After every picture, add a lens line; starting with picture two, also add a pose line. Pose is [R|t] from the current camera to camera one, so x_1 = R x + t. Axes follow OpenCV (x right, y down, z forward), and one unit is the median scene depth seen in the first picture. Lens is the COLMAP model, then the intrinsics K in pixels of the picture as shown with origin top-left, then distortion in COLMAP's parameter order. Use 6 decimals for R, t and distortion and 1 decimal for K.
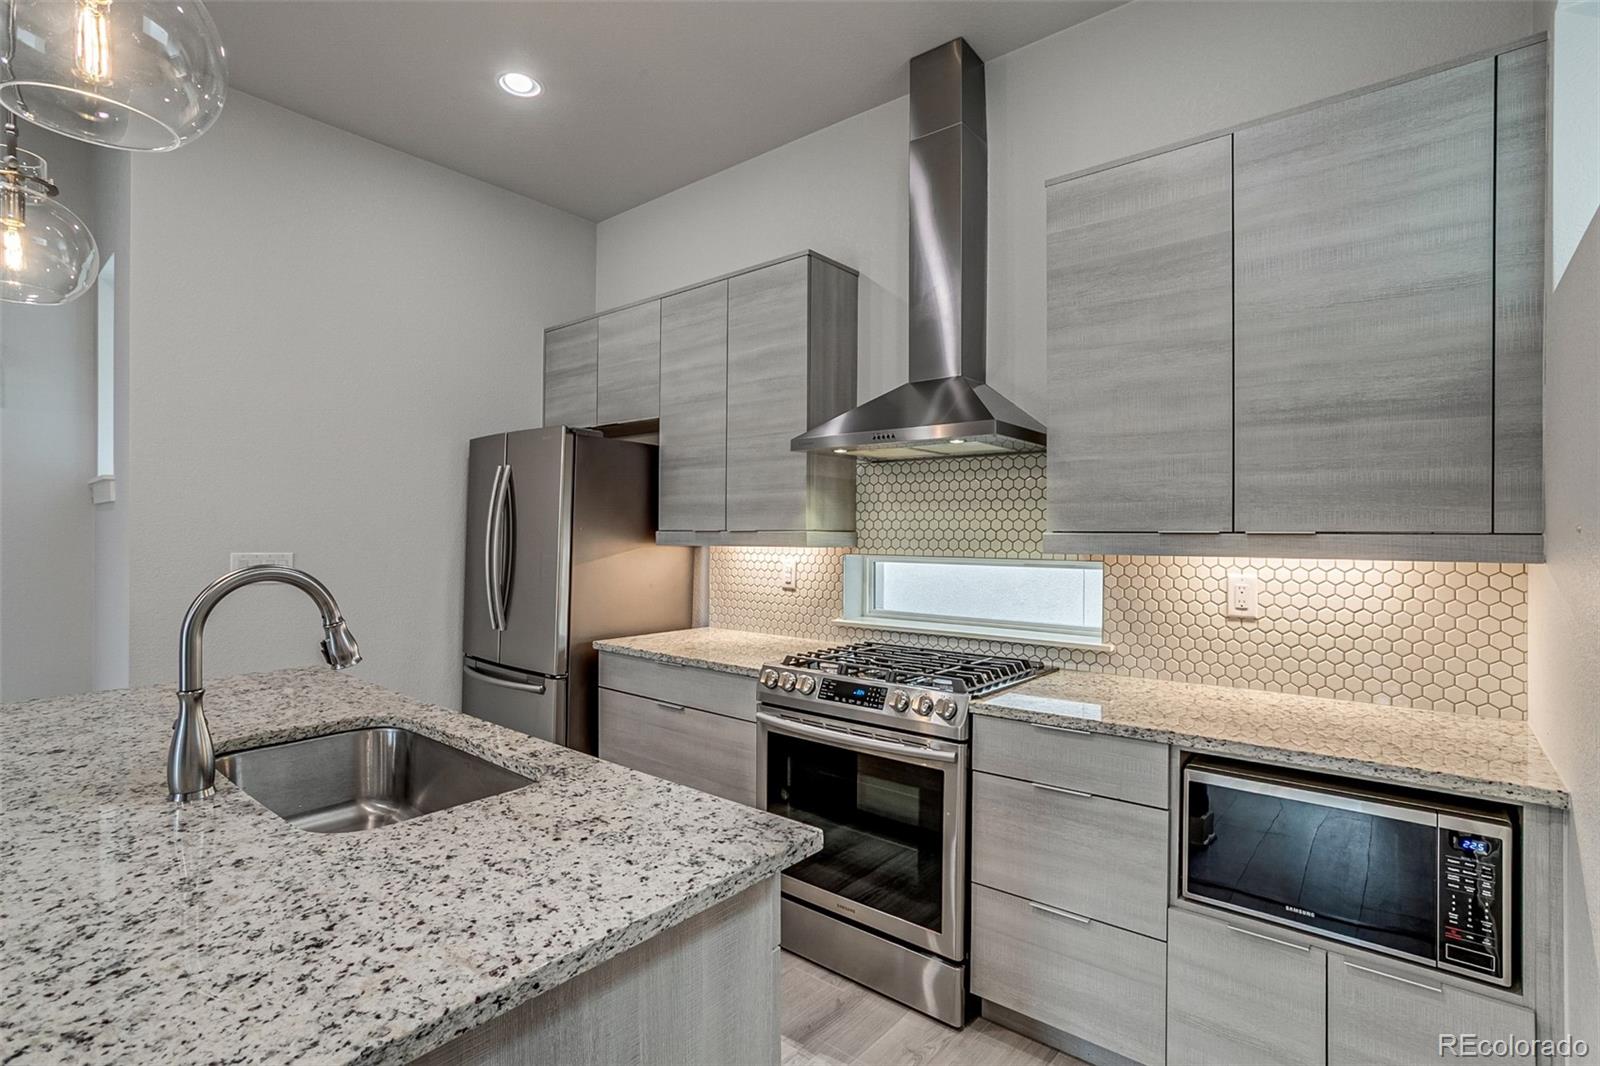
lens RADIAL K [[765.2, 0, 792.3], [0, 765.2, 530.9], [0, 0, 1]] dist [-0.046775, 0.021871]
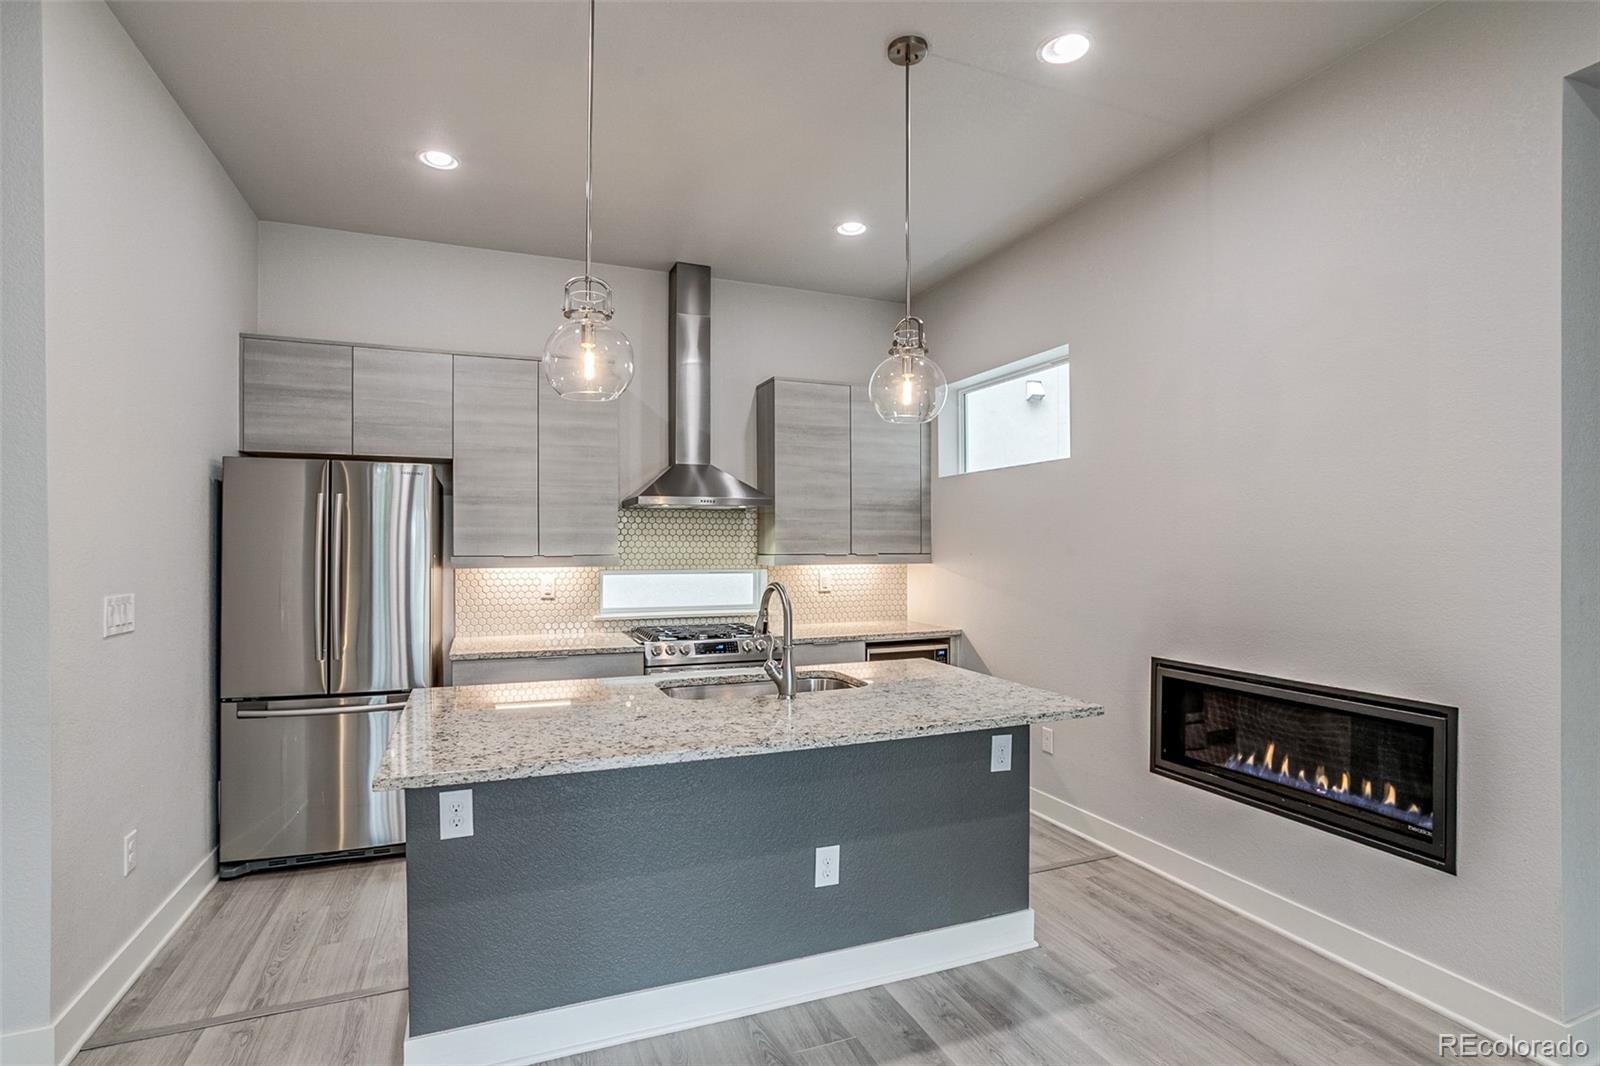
lens RADIAL K [[774.6, 0, 796.3], [0, 774.6, 543.7], [0, 0, 1]] dist [-0.063617, 0.037515]
pose [[0.469351, -0.005671, 0.882993, -1.513555], [-0.000006, 0.999979, 0.006426, -0.042430], [-0.883012, -0.003021, 0.469342, -0.001693]]
